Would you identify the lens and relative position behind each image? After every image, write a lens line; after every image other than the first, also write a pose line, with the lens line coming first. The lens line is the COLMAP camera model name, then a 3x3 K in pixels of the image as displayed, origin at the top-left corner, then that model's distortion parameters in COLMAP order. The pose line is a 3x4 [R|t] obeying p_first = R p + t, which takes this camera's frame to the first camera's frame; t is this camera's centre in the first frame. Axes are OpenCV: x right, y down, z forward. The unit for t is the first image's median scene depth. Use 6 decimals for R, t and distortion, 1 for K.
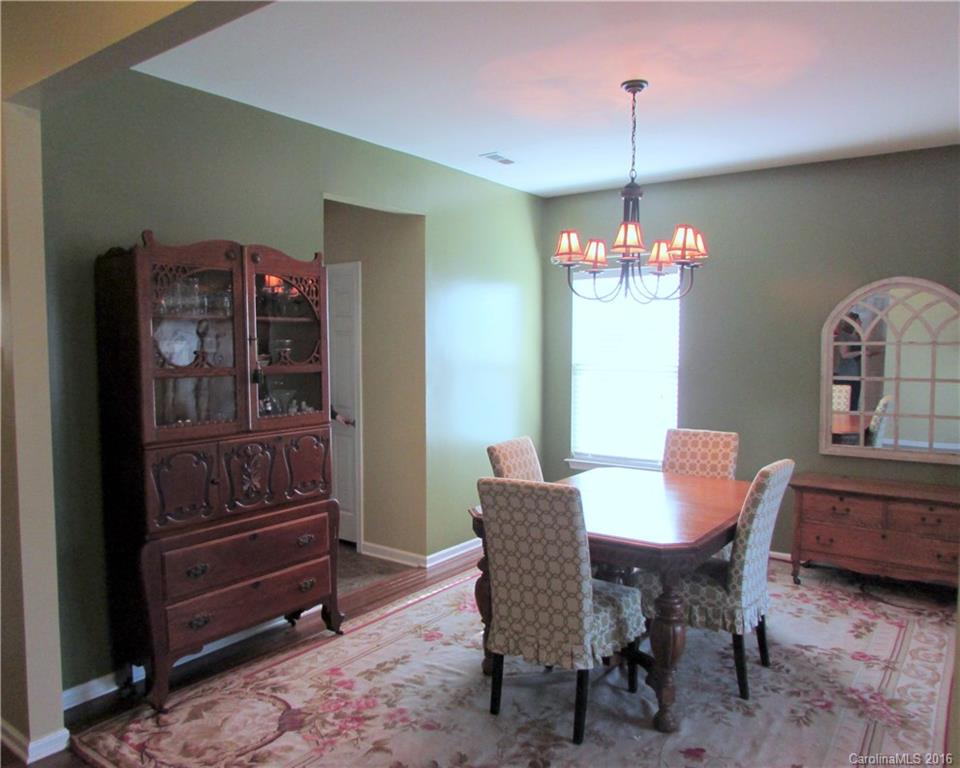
lens RADIAL K [[732.0, 0, 480.0], [0, 732.0, 384.0], [0, 0, 1]] dist [-0.008721, -0.003167]
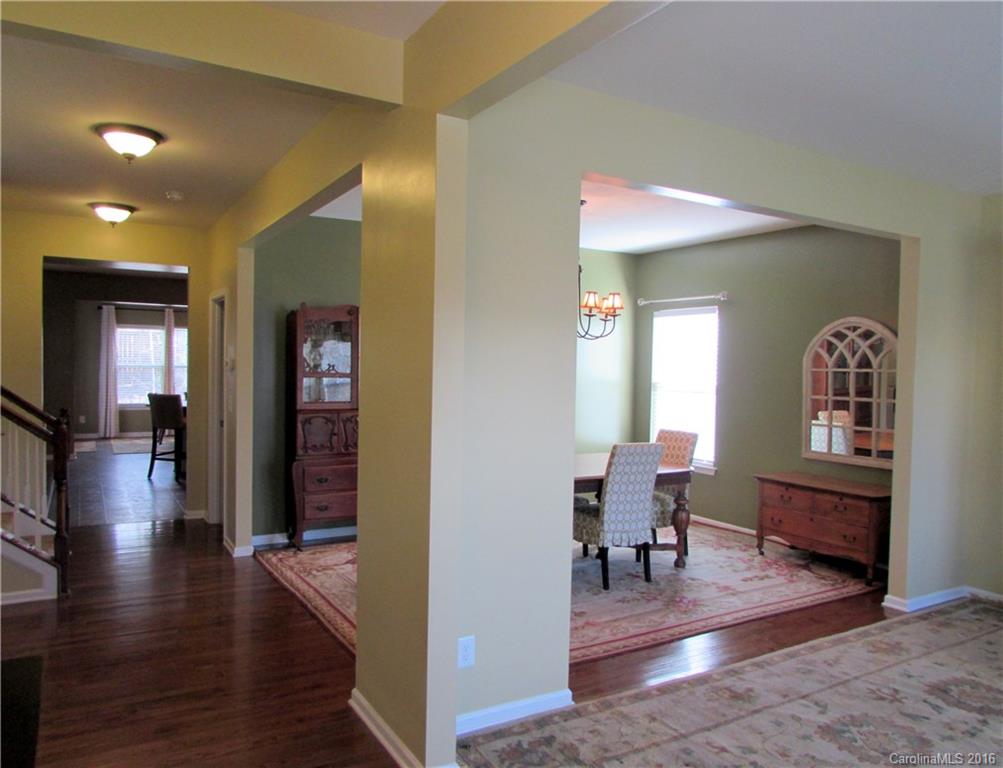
lens RADIAL K [[718.8, 0, 501.5], [0, 718.8, 384.0], [0, 0, 1]] dist [0.001121, -0.000333]
pose [[0.921531, 0.028314, -0.387271, 0.613296], [-0.040535, 0.998904, -0.023422, 0.026510], [0.386184, 0.037282, 0.921668, -0.442464]]
